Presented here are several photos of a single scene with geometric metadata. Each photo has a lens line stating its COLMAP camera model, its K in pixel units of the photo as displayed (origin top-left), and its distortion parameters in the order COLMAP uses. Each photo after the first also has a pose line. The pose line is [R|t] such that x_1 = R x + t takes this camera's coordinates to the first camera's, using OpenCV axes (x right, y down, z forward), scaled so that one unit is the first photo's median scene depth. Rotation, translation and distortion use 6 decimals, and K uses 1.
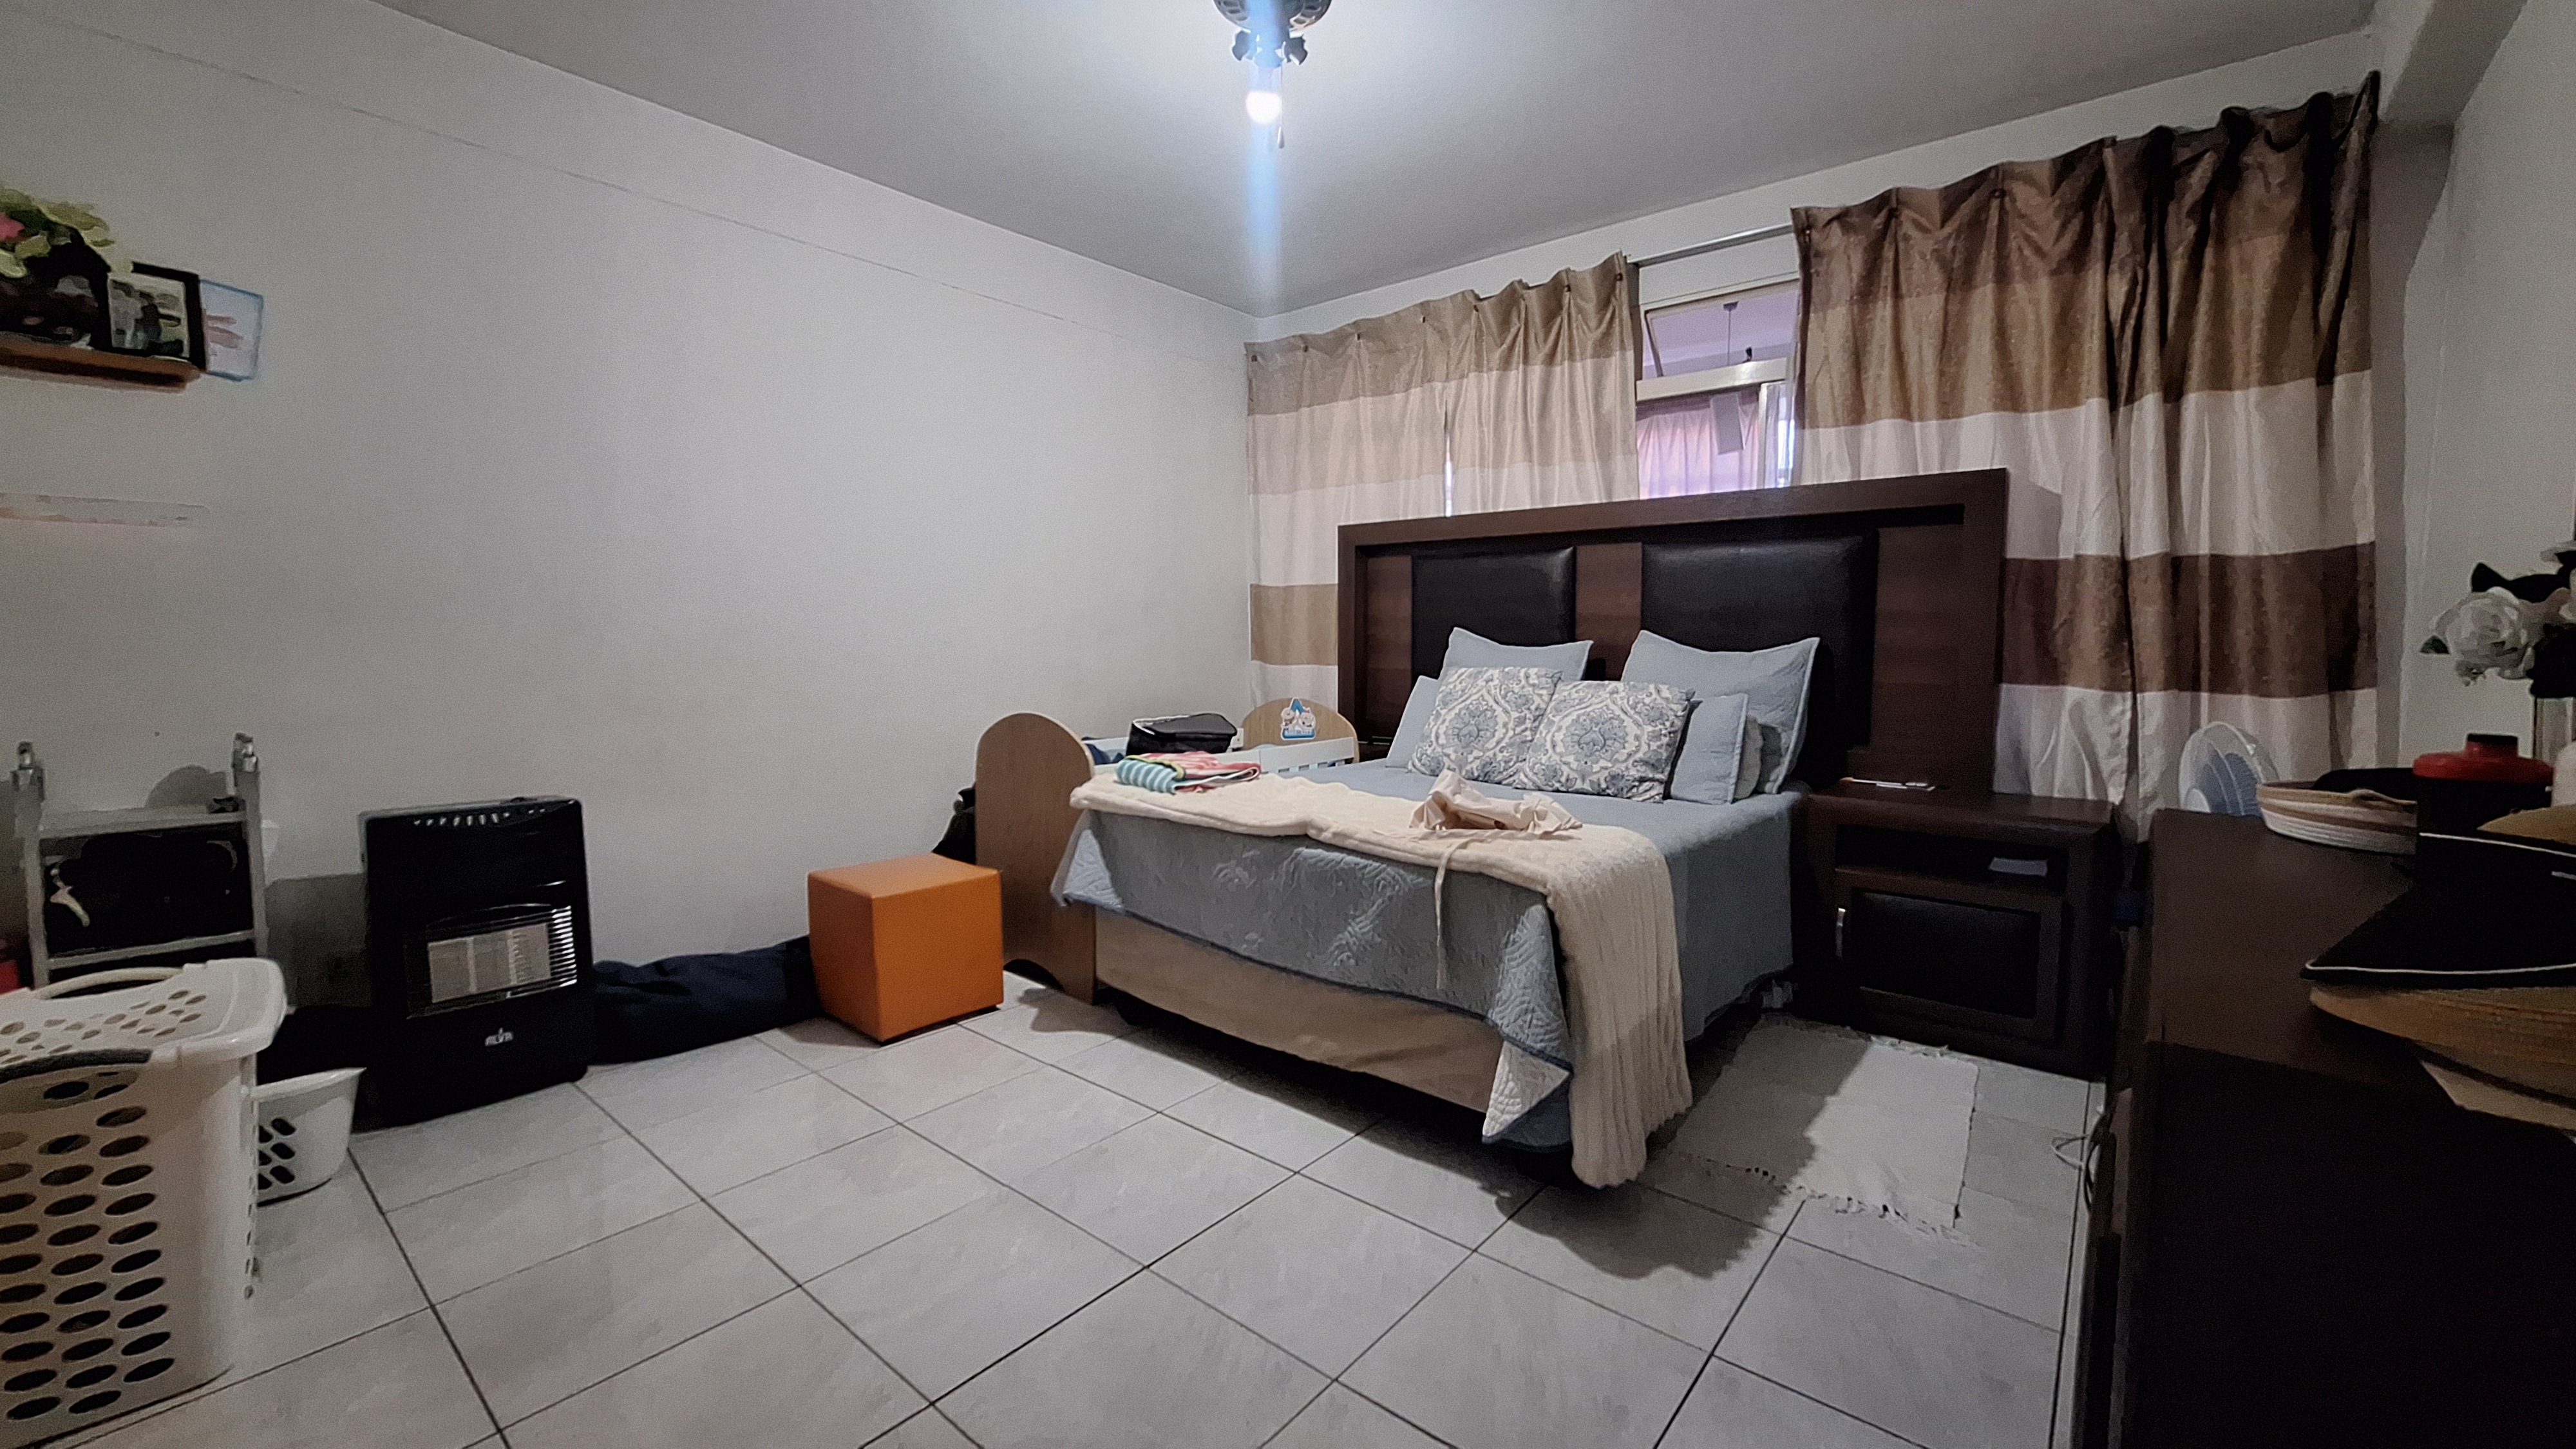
lens RADIAL K [[1009.0, 0, 1286.2], [0, 1009.0, 710.1], [0, 0, 1]] dist [0.000430, 0.000151]
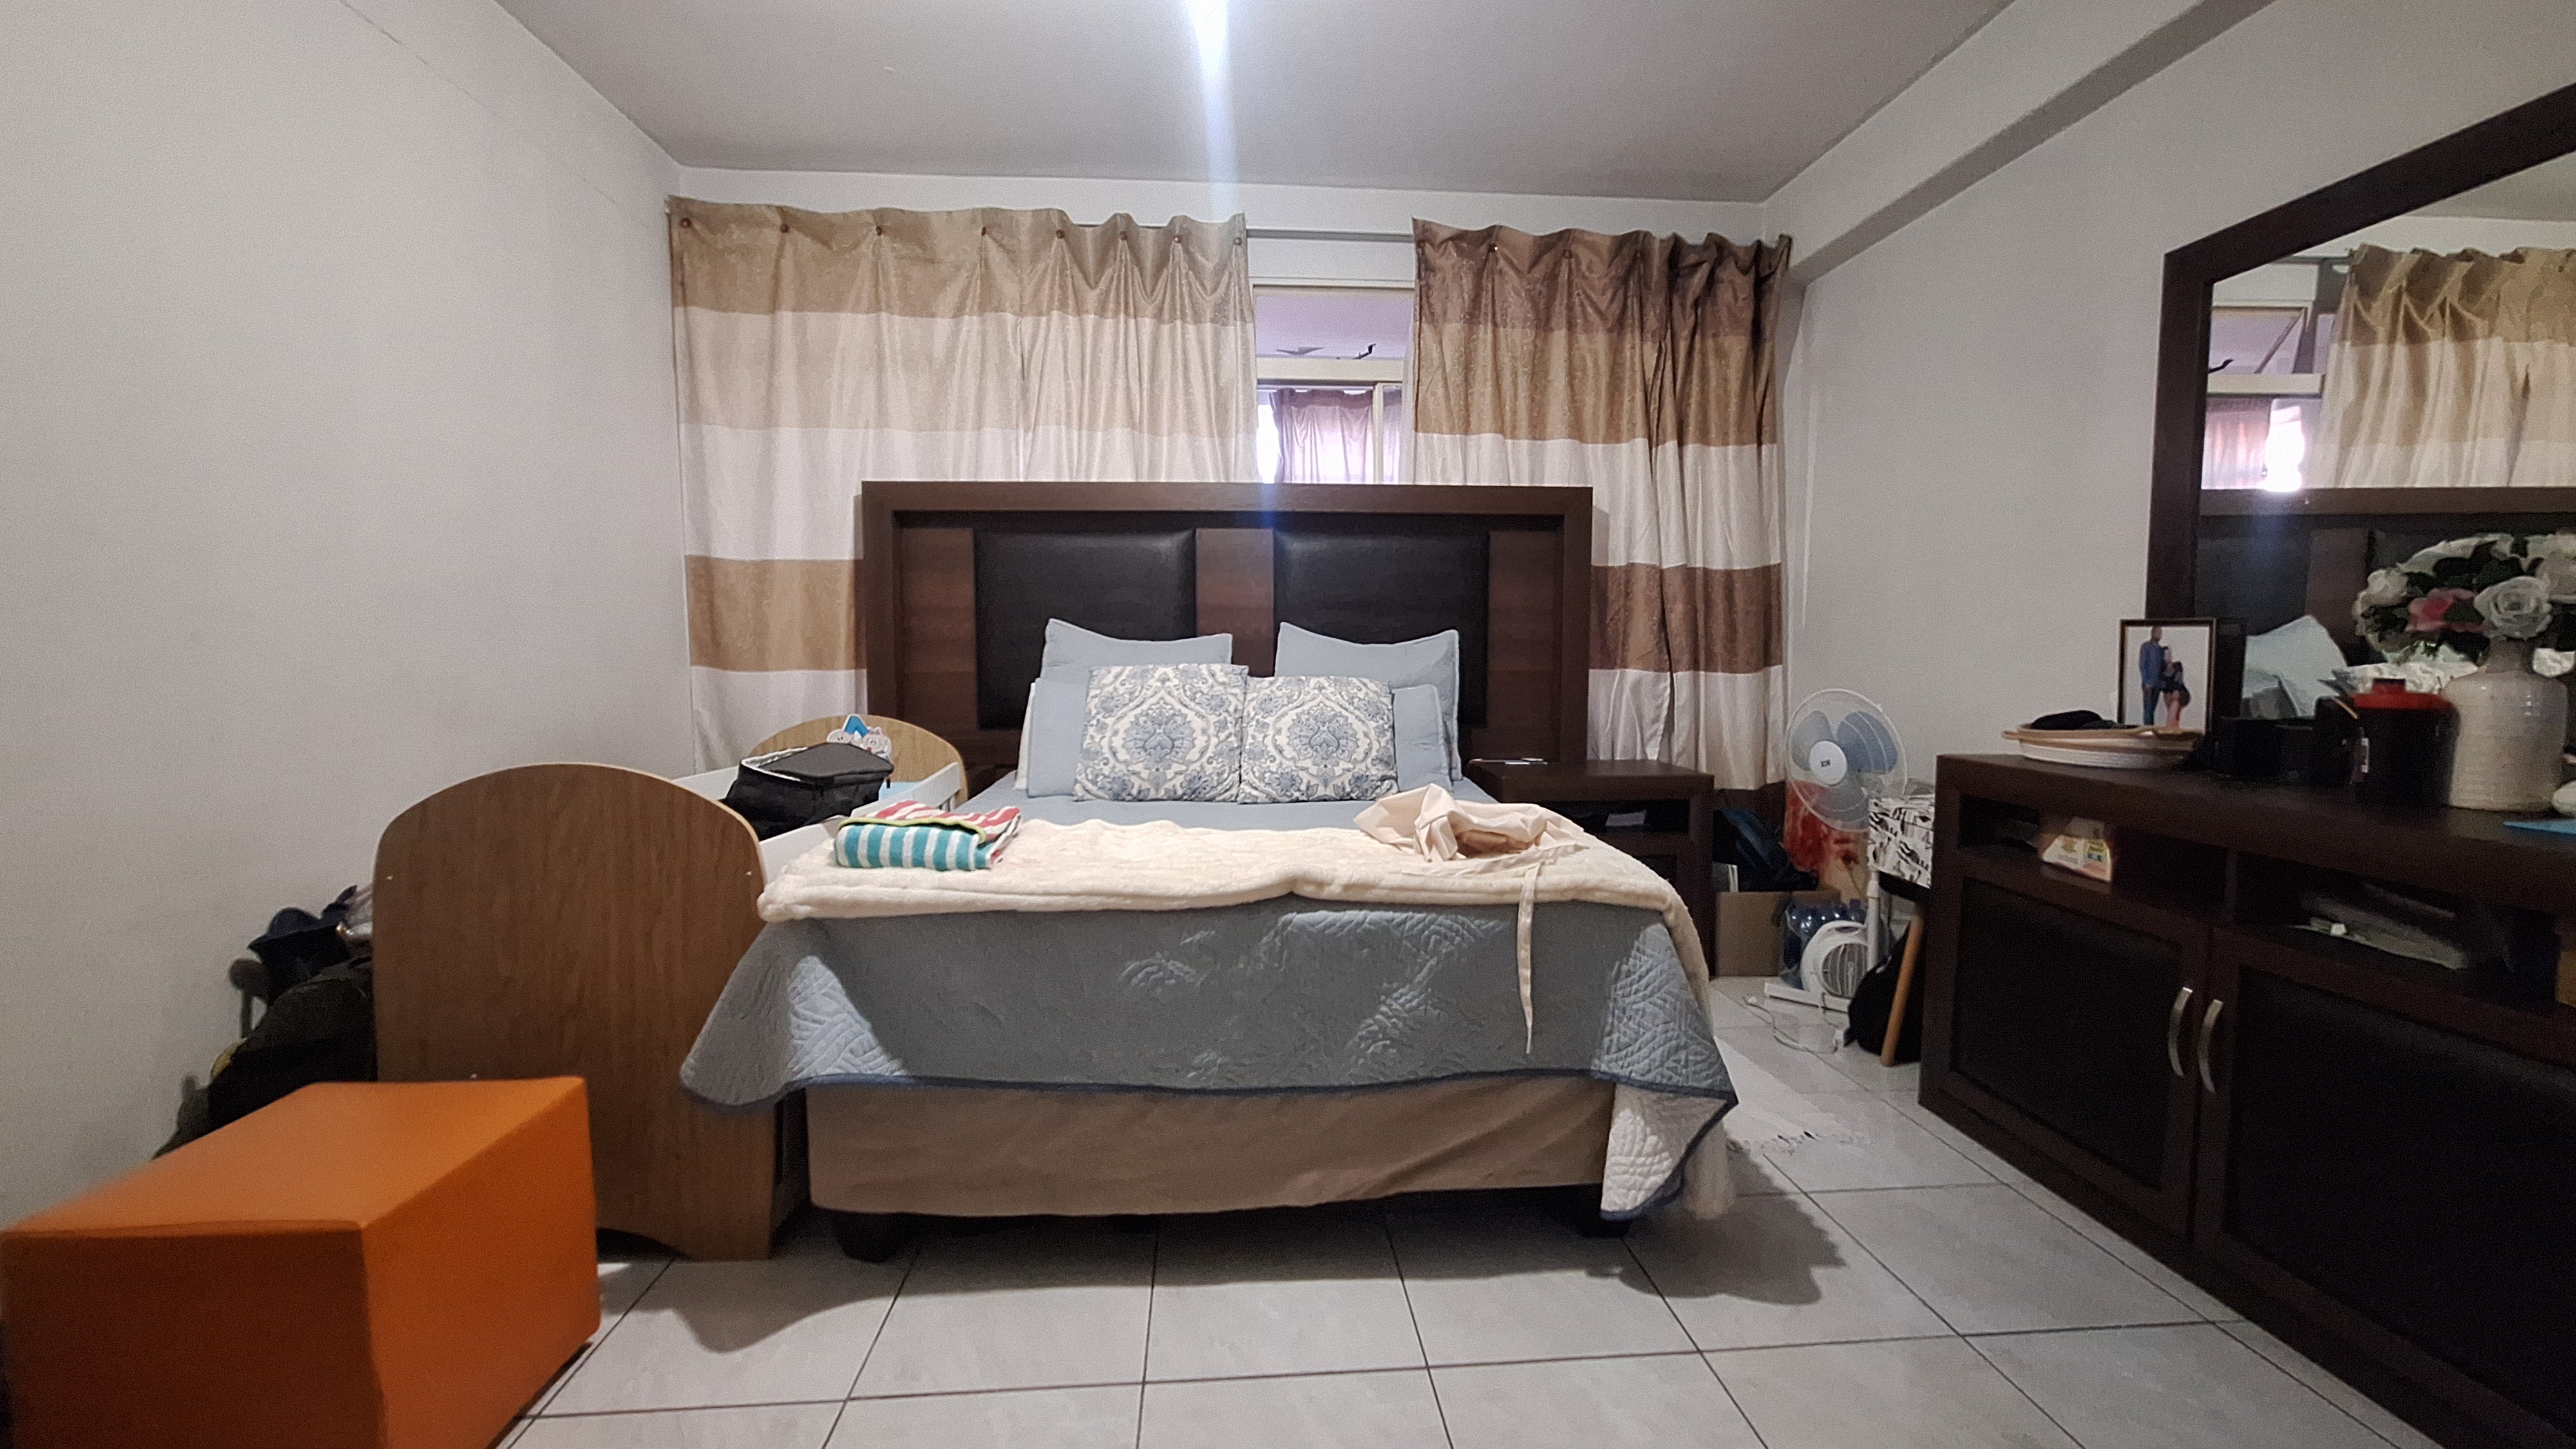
lens RADIAL K [[1030.7, 0, 1286.5], [0, 1030.7, 700.0], [0, 0, 1]] dist [-0.001193, 0.000011]
pose [[0.718250, -0.042304, 0.694498, -0.381269], [0.052918, 0.998580, 0.006098, -0.015127], [-0.693770, 0.032371, 0.719469, 0.368645]]
